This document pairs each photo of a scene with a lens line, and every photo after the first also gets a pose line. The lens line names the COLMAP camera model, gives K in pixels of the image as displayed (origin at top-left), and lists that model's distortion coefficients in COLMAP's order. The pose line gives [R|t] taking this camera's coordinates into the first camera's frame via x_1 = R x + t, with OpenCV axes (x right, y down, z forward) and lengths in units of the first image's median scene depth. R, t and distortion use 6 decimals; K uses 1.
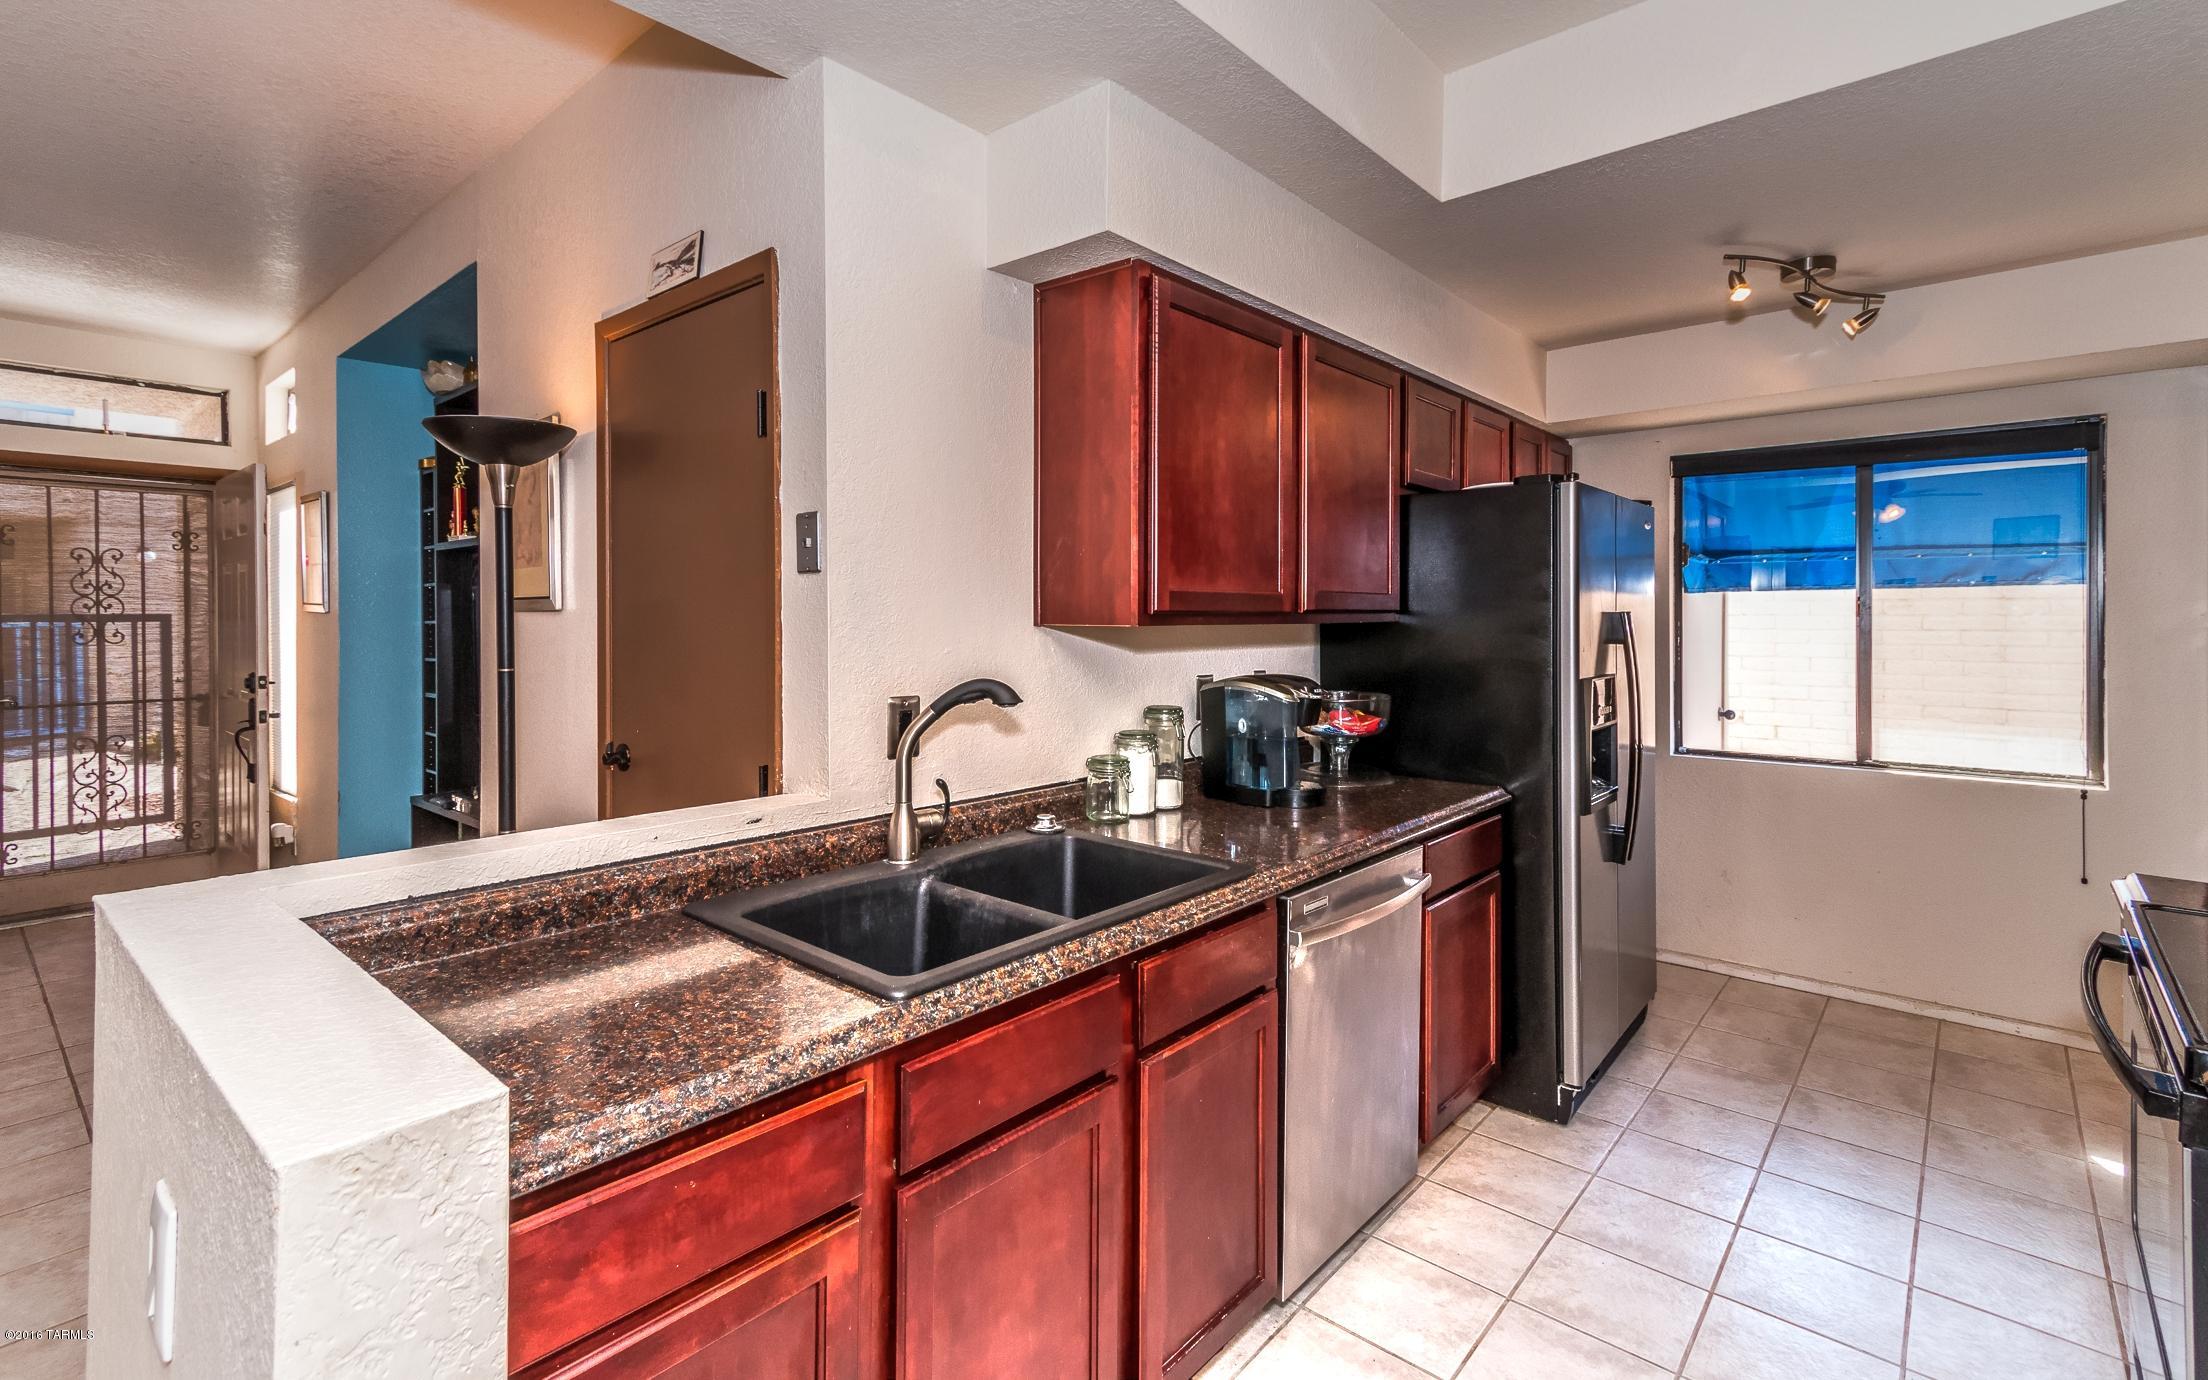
lens RADIAL K [[998.8, 0, 1094.2], [0, 998.8, 617.6], [0, 0, 1]] dist [0.014683, 0.000257]
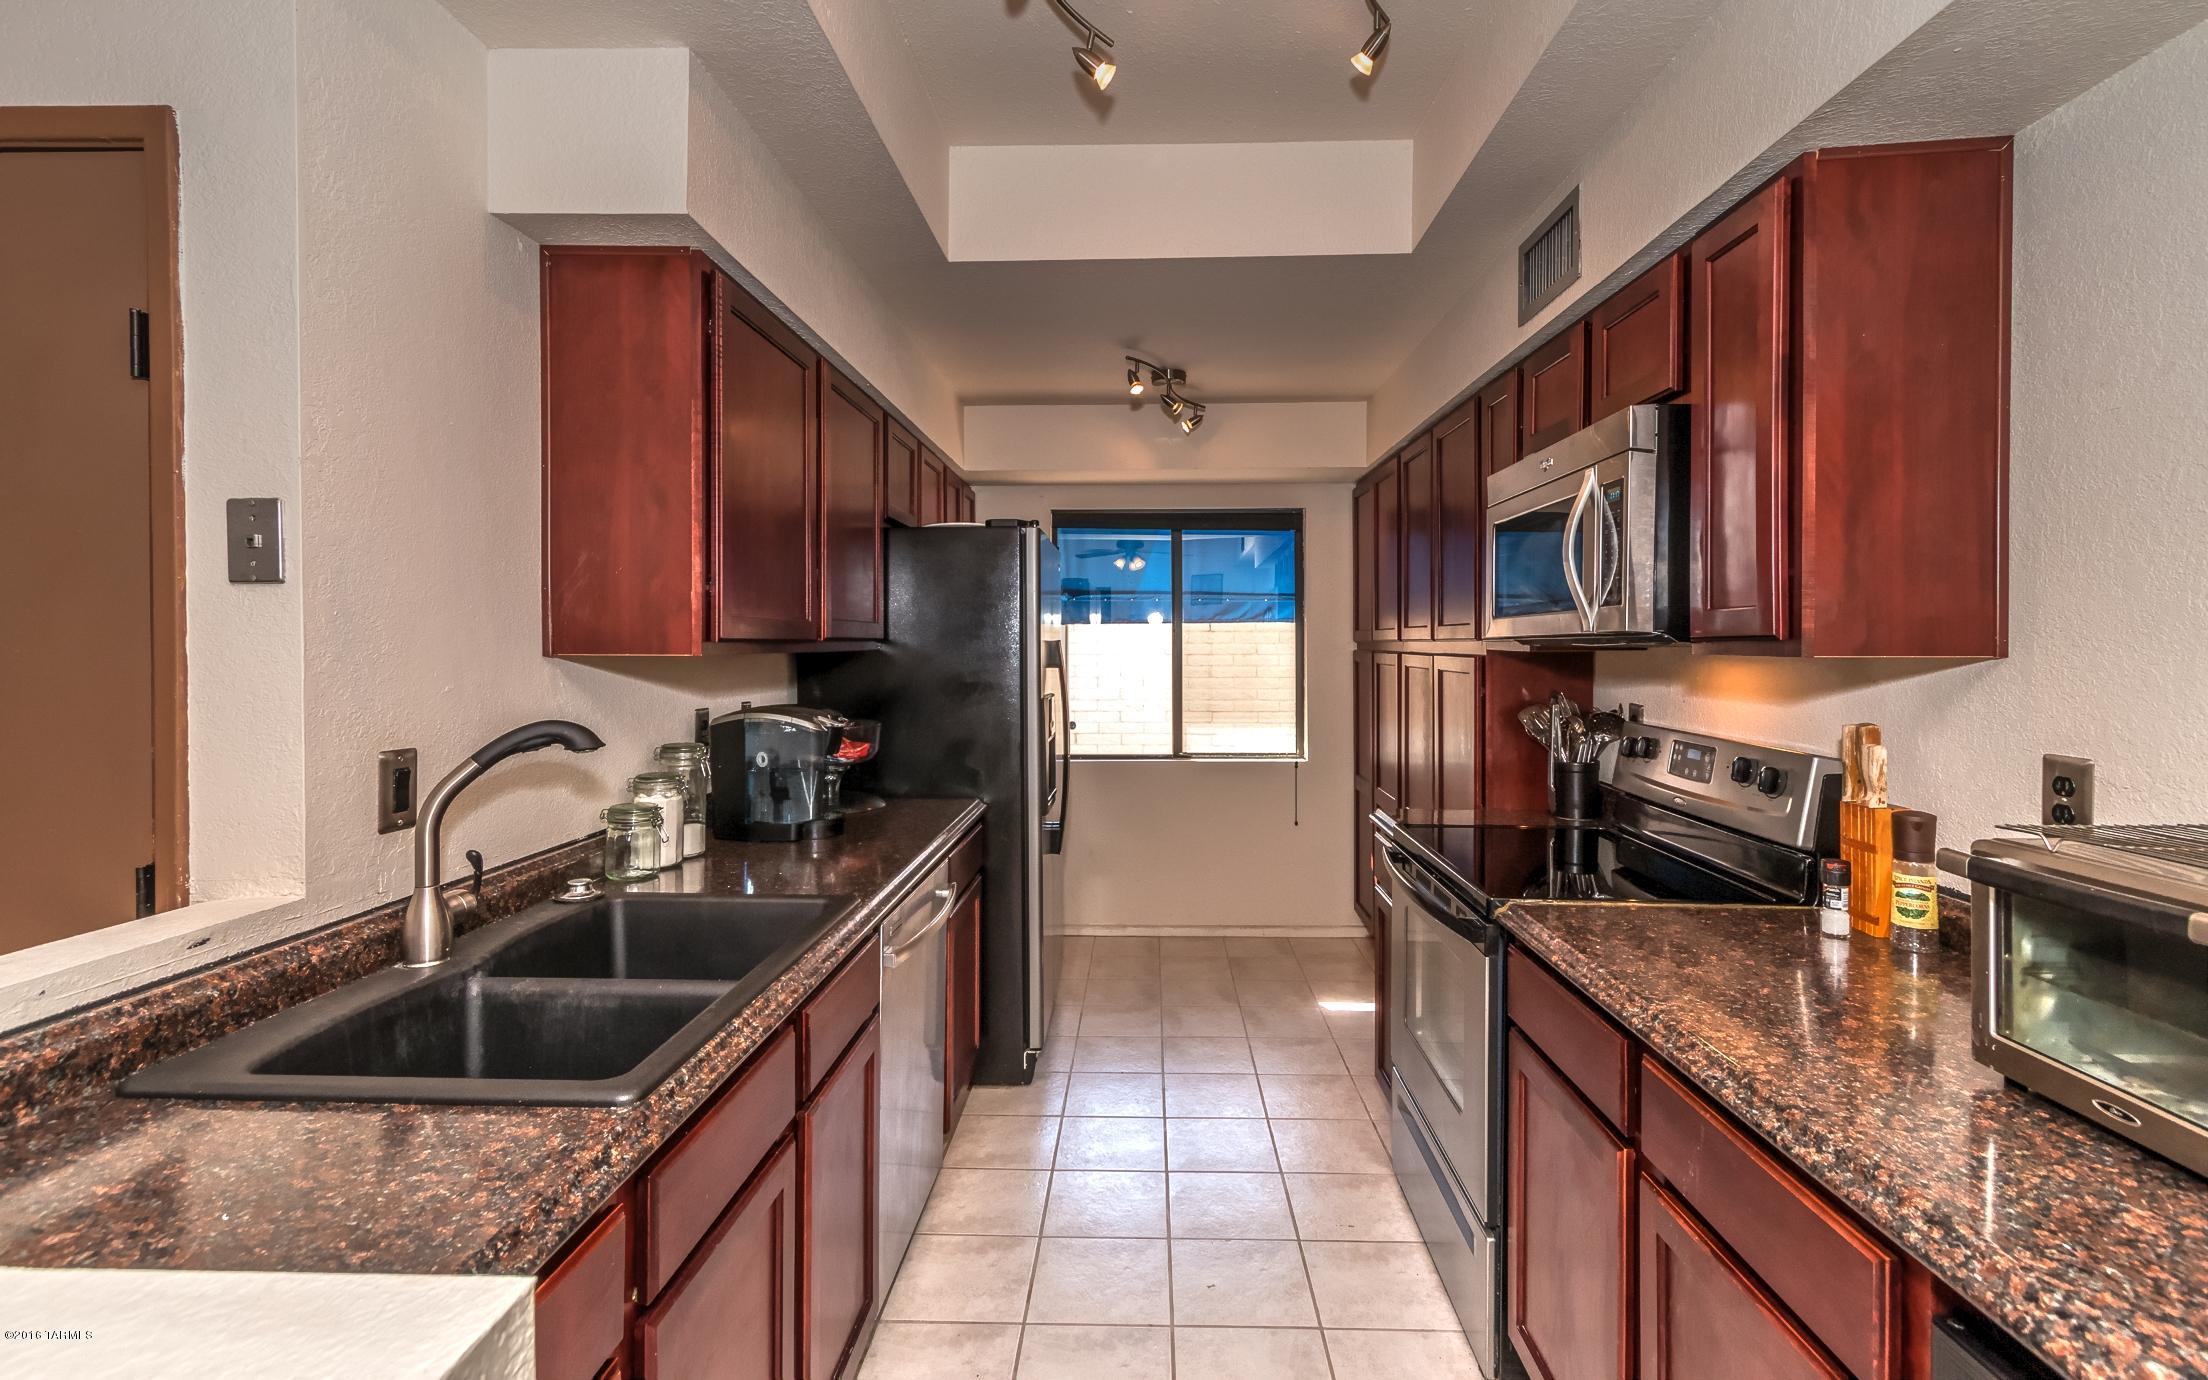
lens RADIAL K [[1011.3, 0, 1117.7], [0, 1011.3, 645.3], [0, 0, 1]] dist [0.002143, -0.000113]
pose [[0.768649, -0.001698, 0.639669, -0.226816], [0.002576, 0.999997, -0.000441, 0.000887], [-0.639666, 0.001986, 0.768651, 0.047771]]
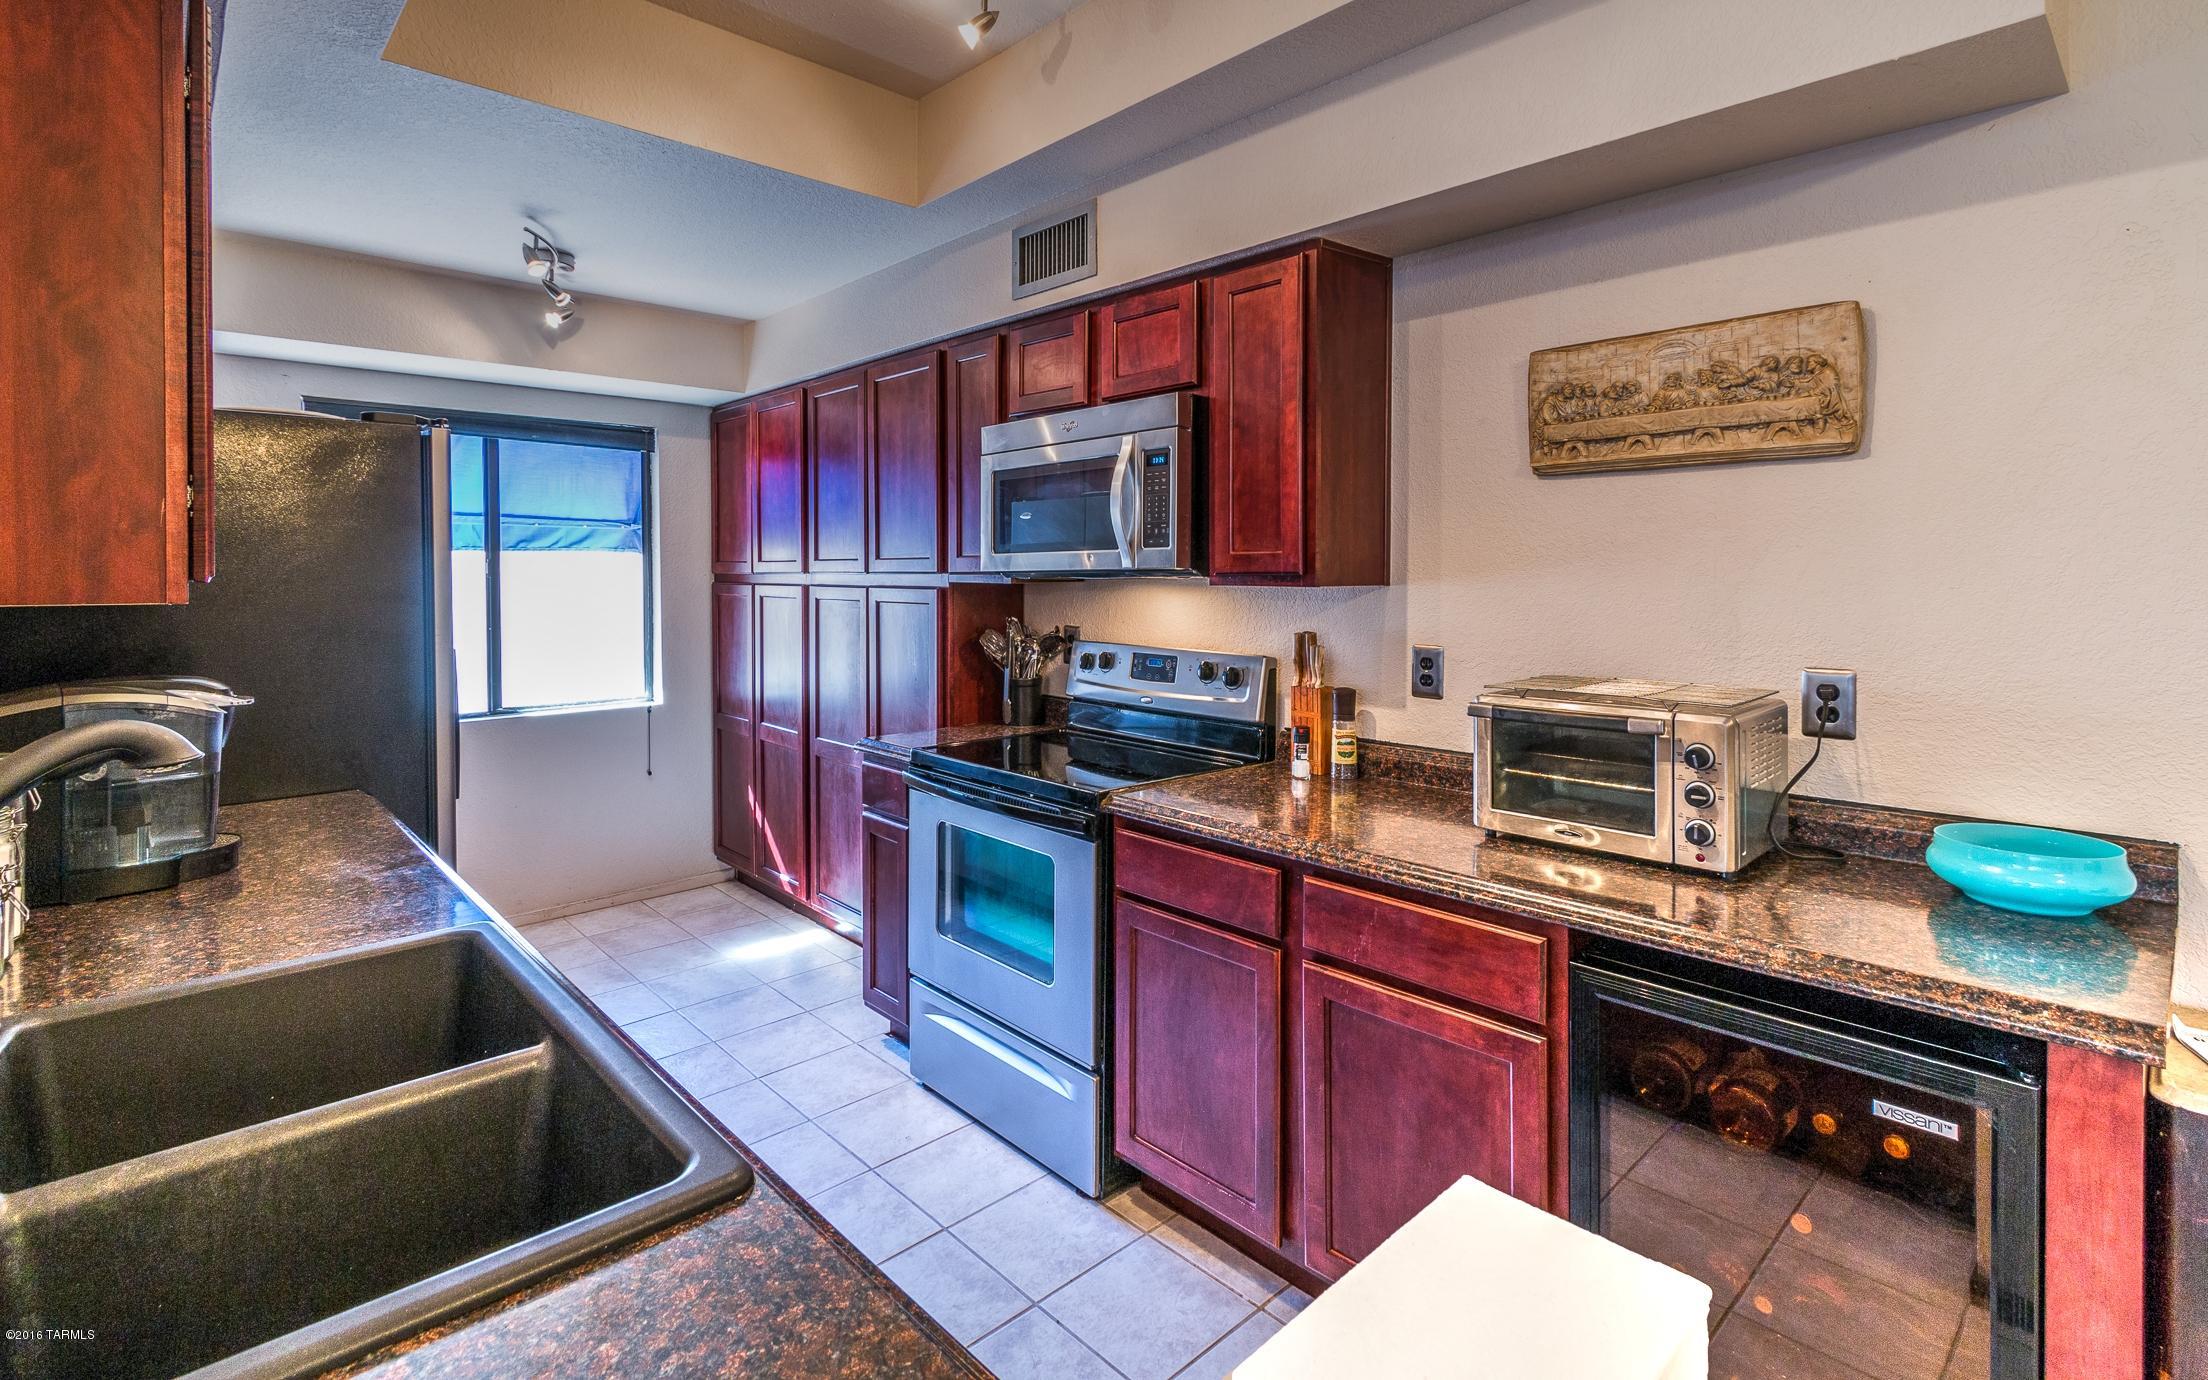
lens RADIAL K [[1032.5, 0, 1109.1], [0, 1032.5, 582.0], [0, 0, 1]] dist [-0.000416, -0.000016]
pose [[0.088693, -0.012403, 0.995982, -0.446864], [0.006138, 0.999910, 0.011906, -0.008342], [-0.996040, 0.005057, 0.088761, 0.375684]]
